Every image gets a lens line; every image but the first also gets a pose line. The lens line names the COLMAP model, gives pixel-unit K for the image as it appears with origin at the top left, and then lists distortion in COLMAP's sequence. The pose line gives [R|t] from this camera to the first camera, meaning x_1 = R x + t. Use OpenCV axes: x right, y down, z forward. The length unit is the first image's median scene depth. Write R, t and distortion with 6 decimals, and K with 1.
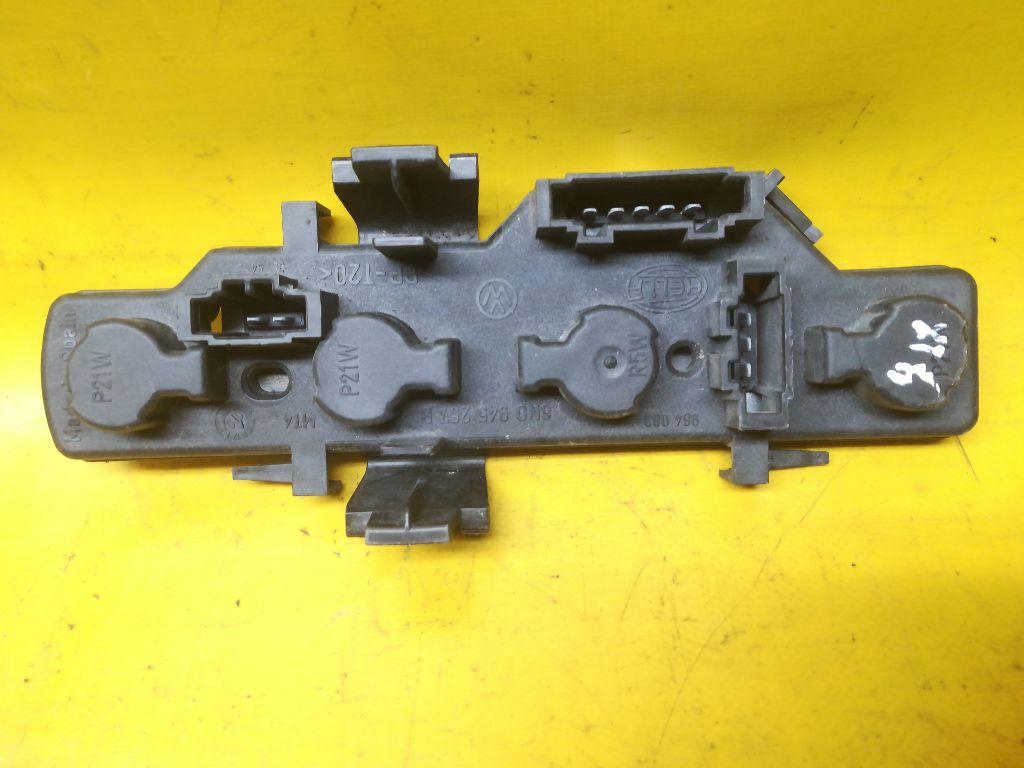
lens RADIAL K [[817.2, 0, 509.8], [0, 817.2, 384.4], [0, 0, 1]] dist [0.035159, -0.066016]
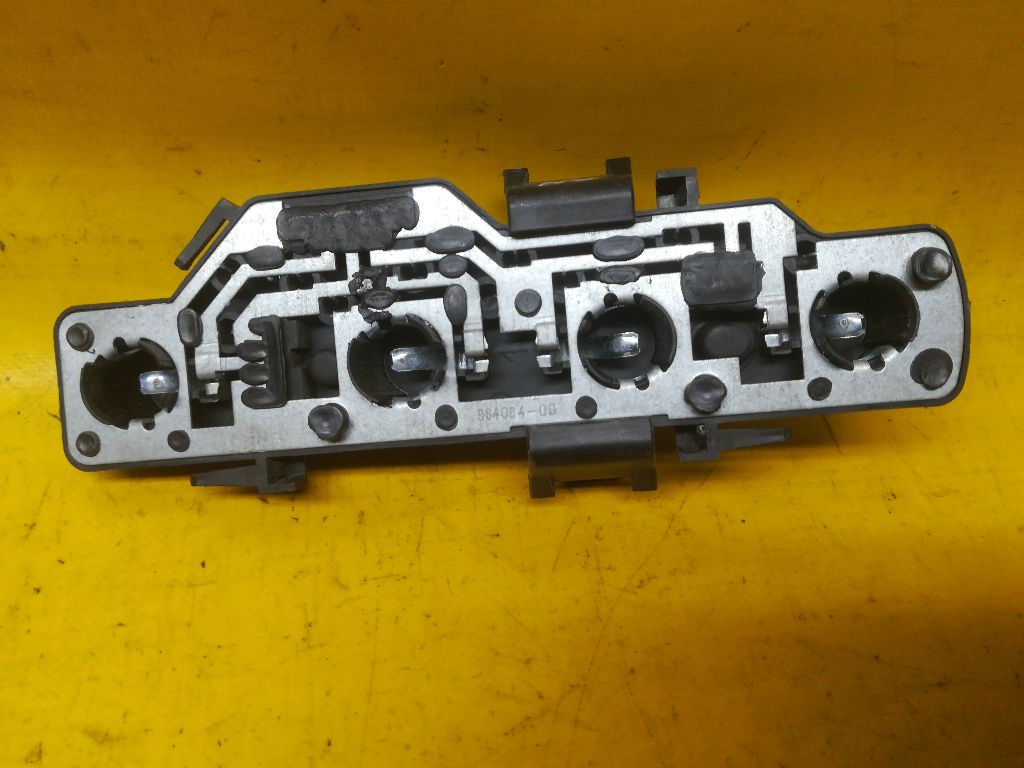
lens RADIAL K [[817.2, 0, 510.4], [0, 817.2, 384.4], [0, 0, 1]] dist [0.035159, -0.066016]
pose [[0.988714, 0.012001, 0.149334, -0.101315], [-0.011166, 0.999917, -0.006430, 0.033558], [-0.149399, 0.004690, 0.988766, -0.136792]]
